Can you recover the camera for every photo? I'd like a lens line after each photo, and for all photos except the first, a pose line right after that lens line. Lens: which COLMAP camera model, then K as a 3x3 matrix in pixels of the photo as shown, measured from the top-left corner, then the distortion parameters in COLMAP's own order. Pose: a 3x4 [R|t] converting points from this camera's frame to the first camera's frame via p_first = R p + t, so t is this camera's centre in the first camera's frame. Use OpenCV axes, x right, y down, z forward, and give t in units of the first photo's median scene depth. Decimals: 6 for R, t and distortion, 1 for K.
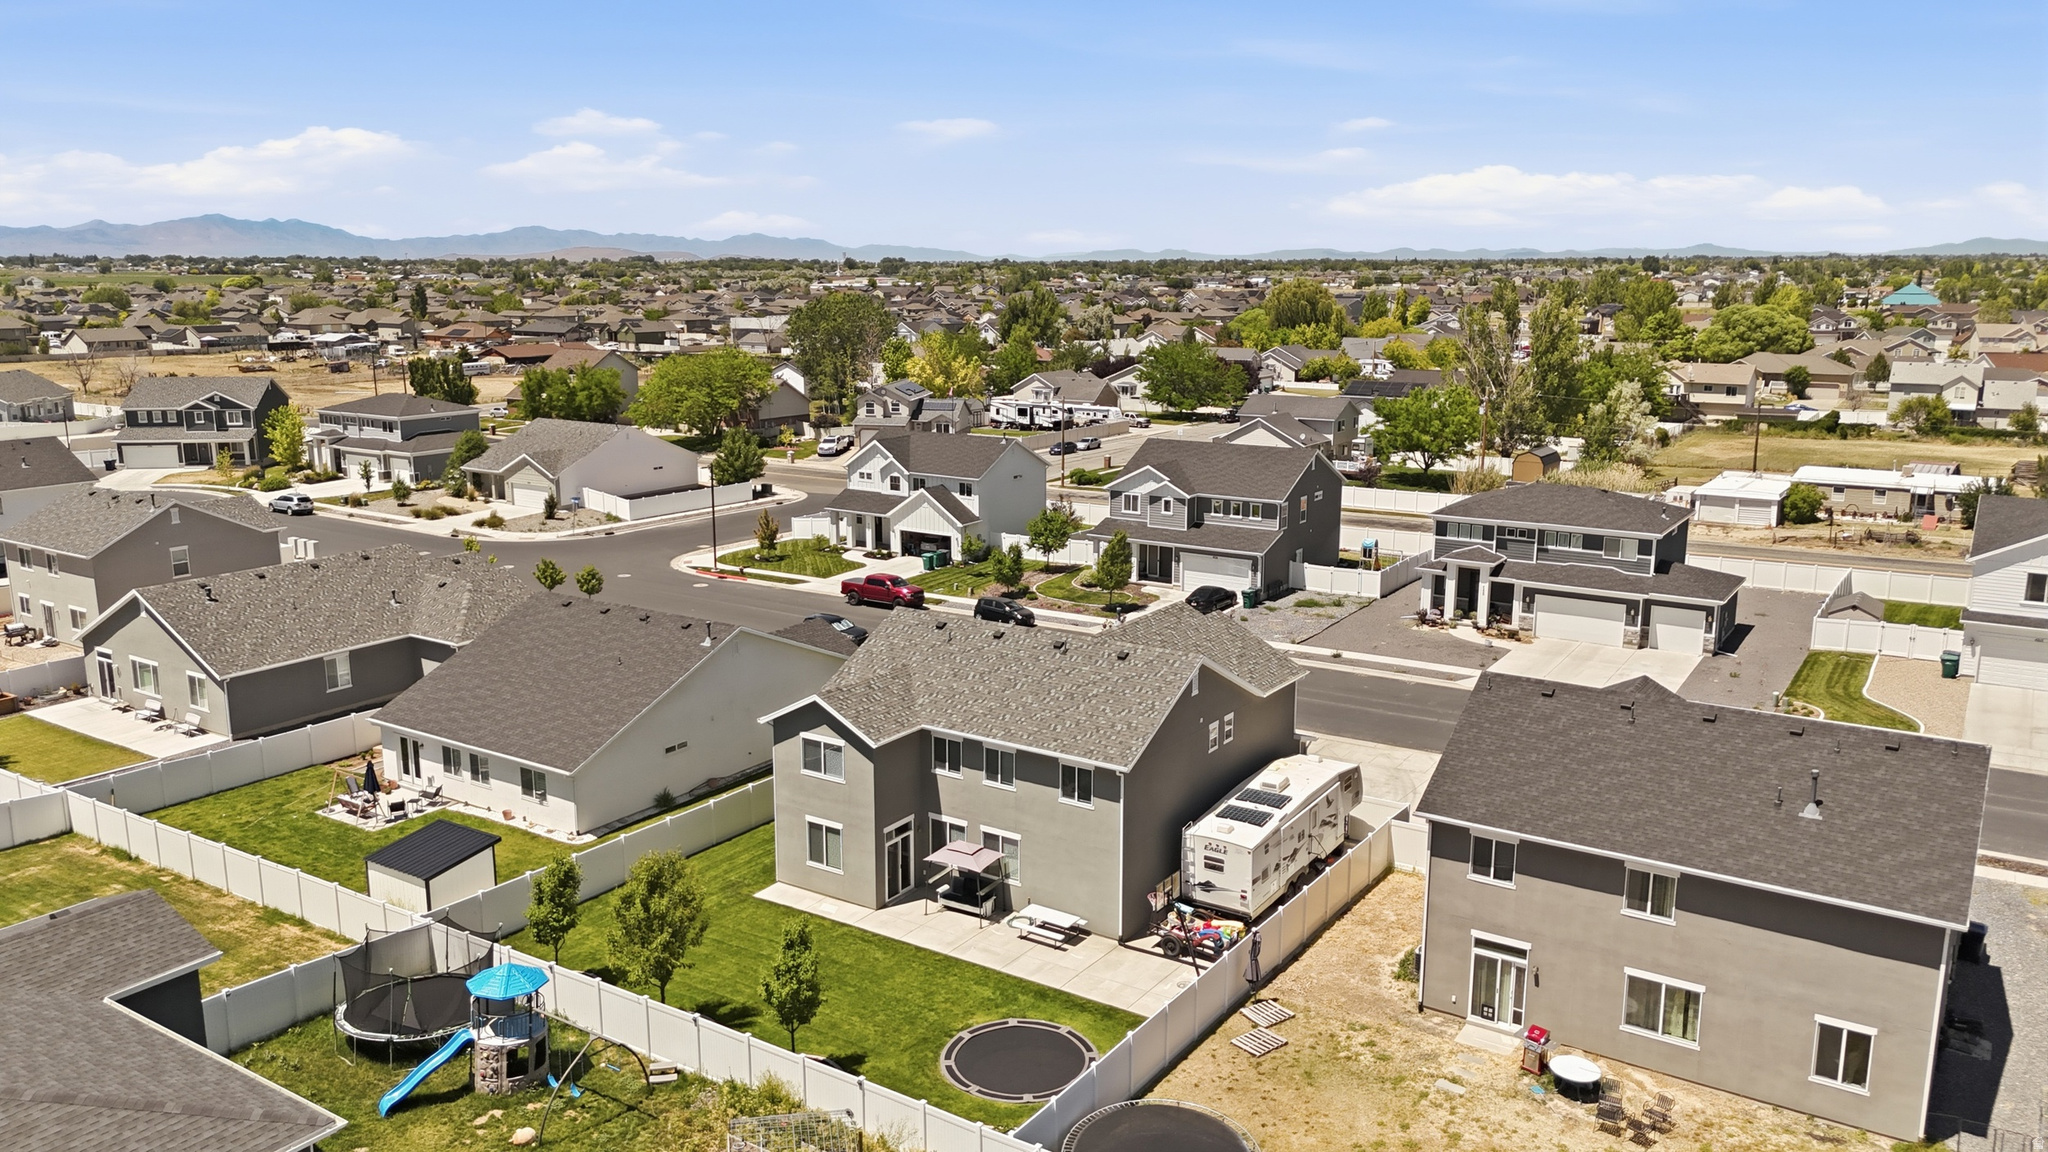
lens RADIAL K [[1508.6, 0, 1024.3], [0, 1508.6, 577.1], [0, 0, 1]] dist [0.077504, -0.075864]
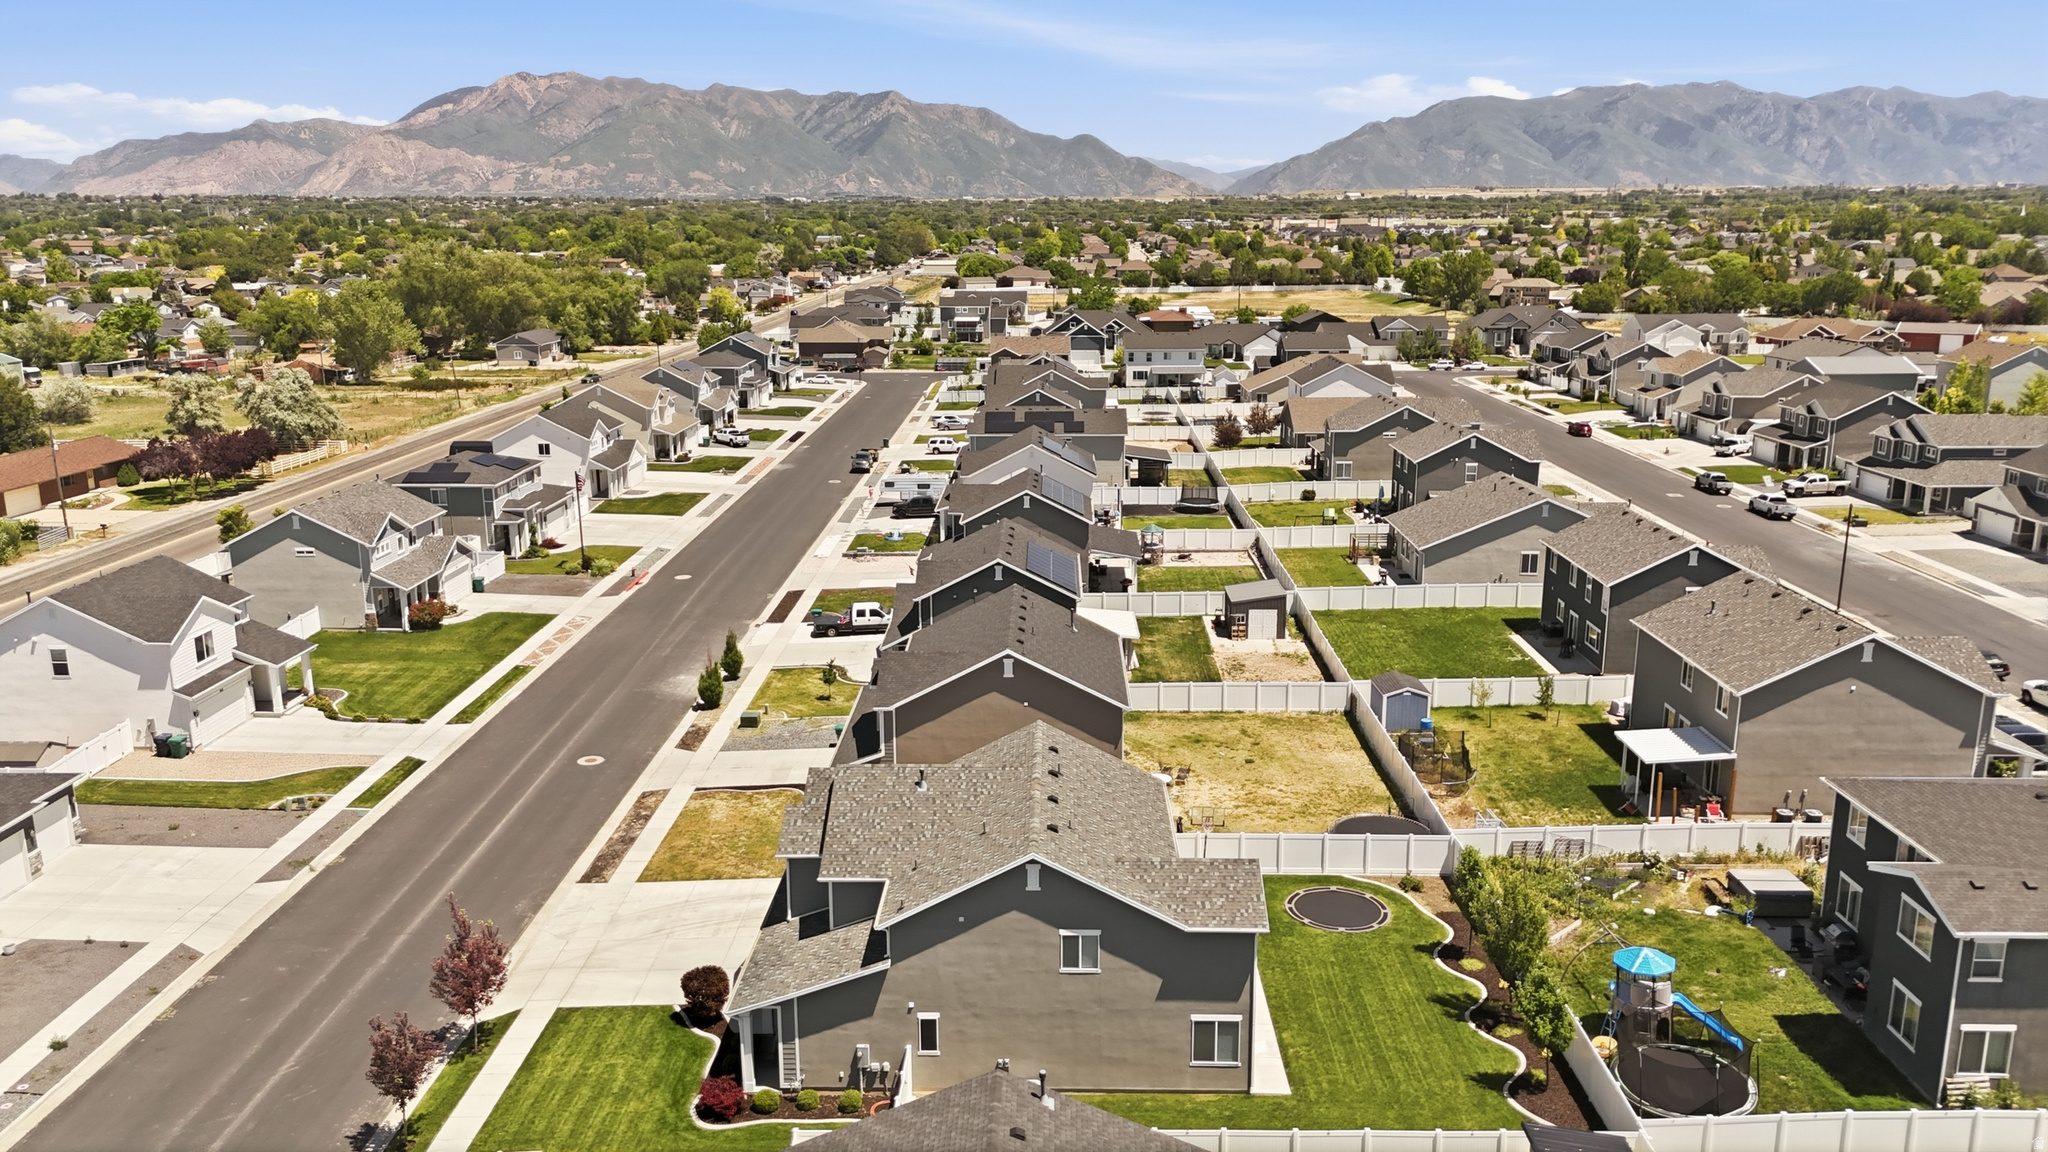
lens RADIAL K [[1508.6, 0, 1027.6], [0, 1508.6, 566.0], [0, 0, 1]] dist [0.077504, -0.075864]
pose [[-0.535963, -0.183966, 0.823954, -0.473155], [0.176781, 0.929878, 0.322607, -0.255034], [-0.825526, 0.318565, -0.465859, 0.860709]]
